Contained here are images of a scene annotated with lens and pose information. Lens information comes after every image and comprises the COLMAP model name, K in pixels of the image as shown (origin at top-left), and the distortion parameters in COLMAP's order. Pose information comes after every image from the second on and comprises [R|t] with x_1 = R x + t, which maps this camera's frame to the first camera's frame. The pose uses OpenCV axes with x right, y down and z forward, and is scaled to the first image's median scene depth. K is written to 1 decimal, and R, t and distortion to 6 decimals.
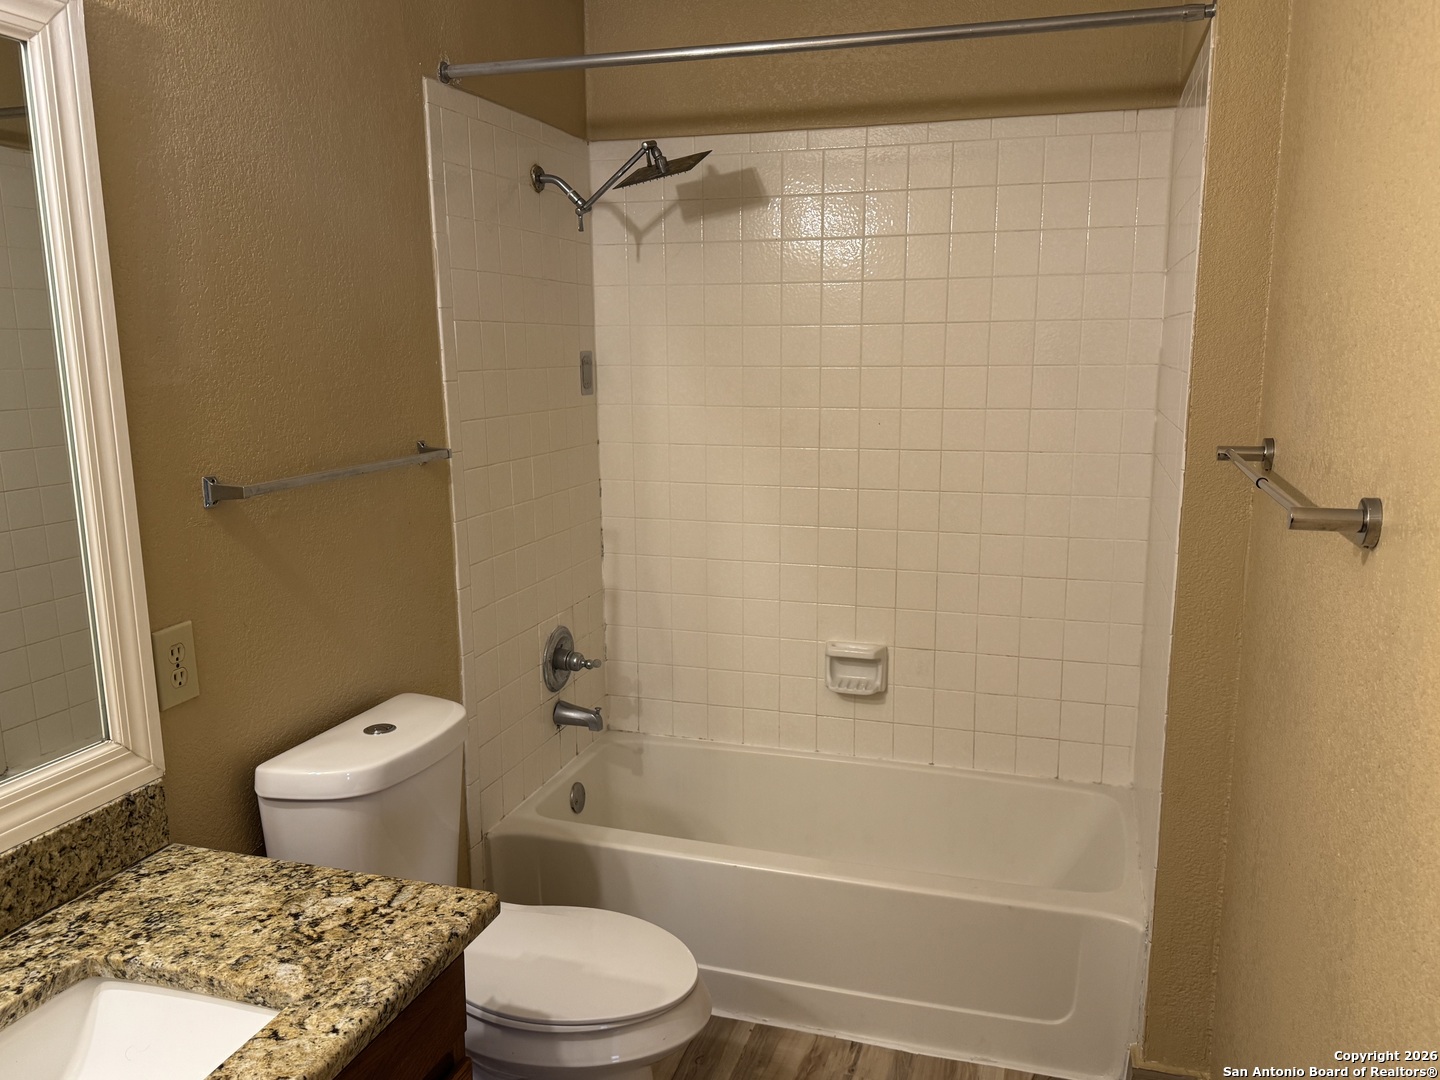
lens RADIAL K [[1147.7, 0, 720.6], [0, 1147.7, 543.1], [0, 0, 1]] dist [0.065828, -0.048132]
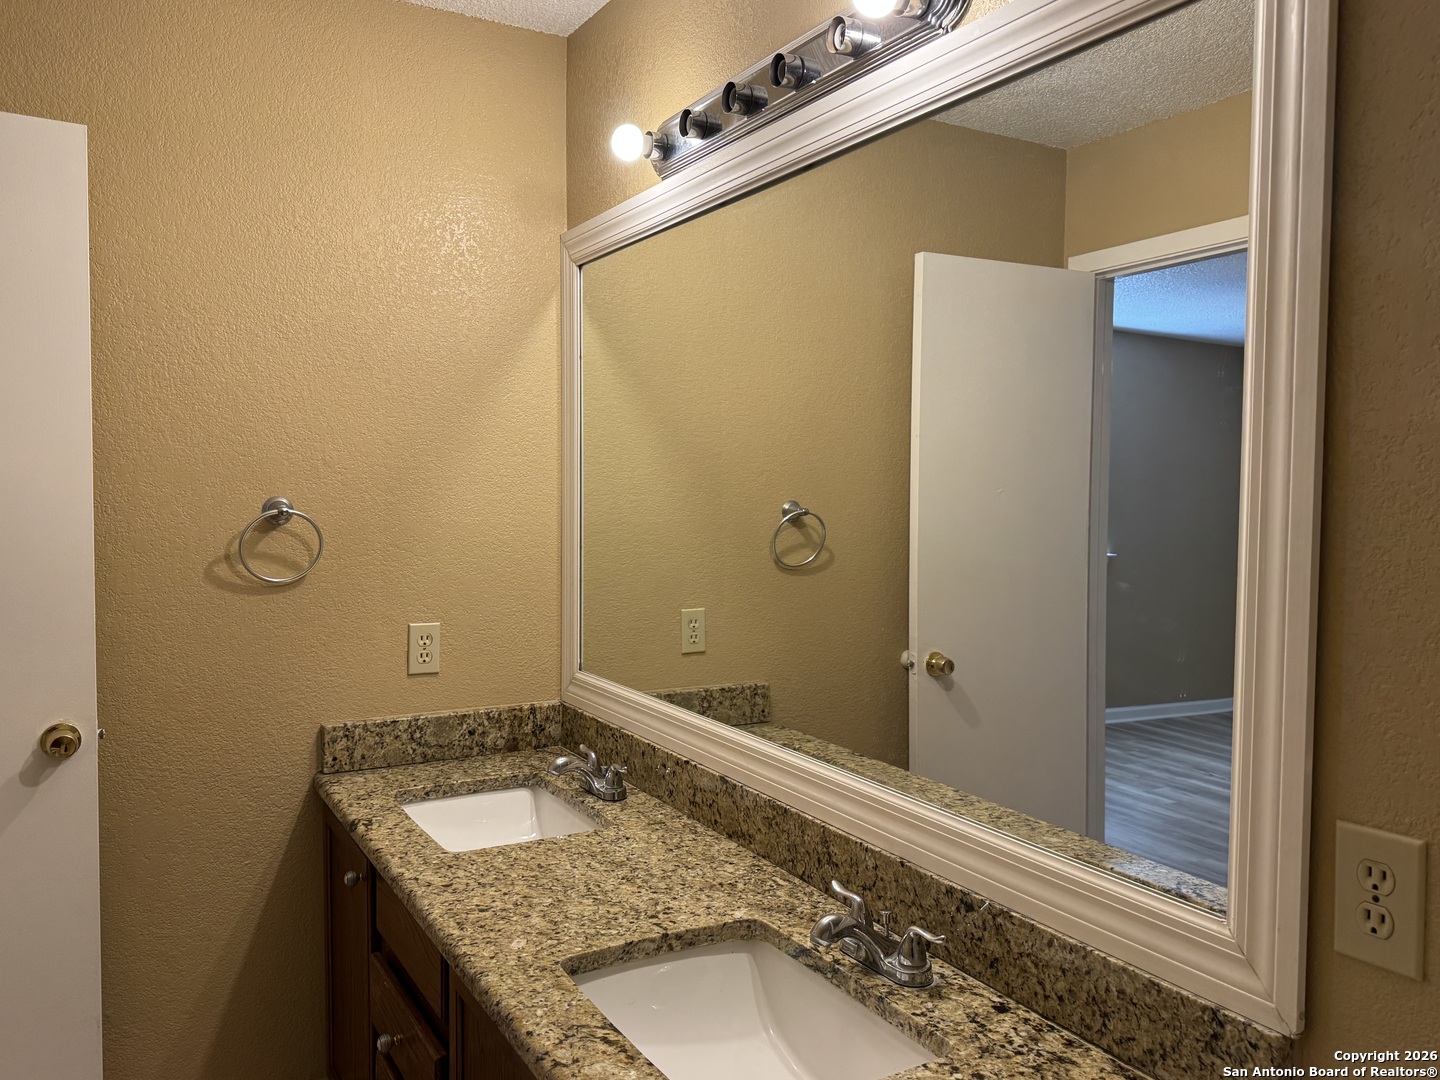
lens RADIAL K [[1147.7, 0, 721.1], [0, 1147.7, 539.5], [0, 0, 1]] dist [0.065828, -0.048132]
pose [[-0.679384, 0.039774, -0.732704, 0.198880], [-0.130354, 0.976106, 0.173855, -0.144389], [0.722111, 0.213625, -0.657966, 1.235038]]
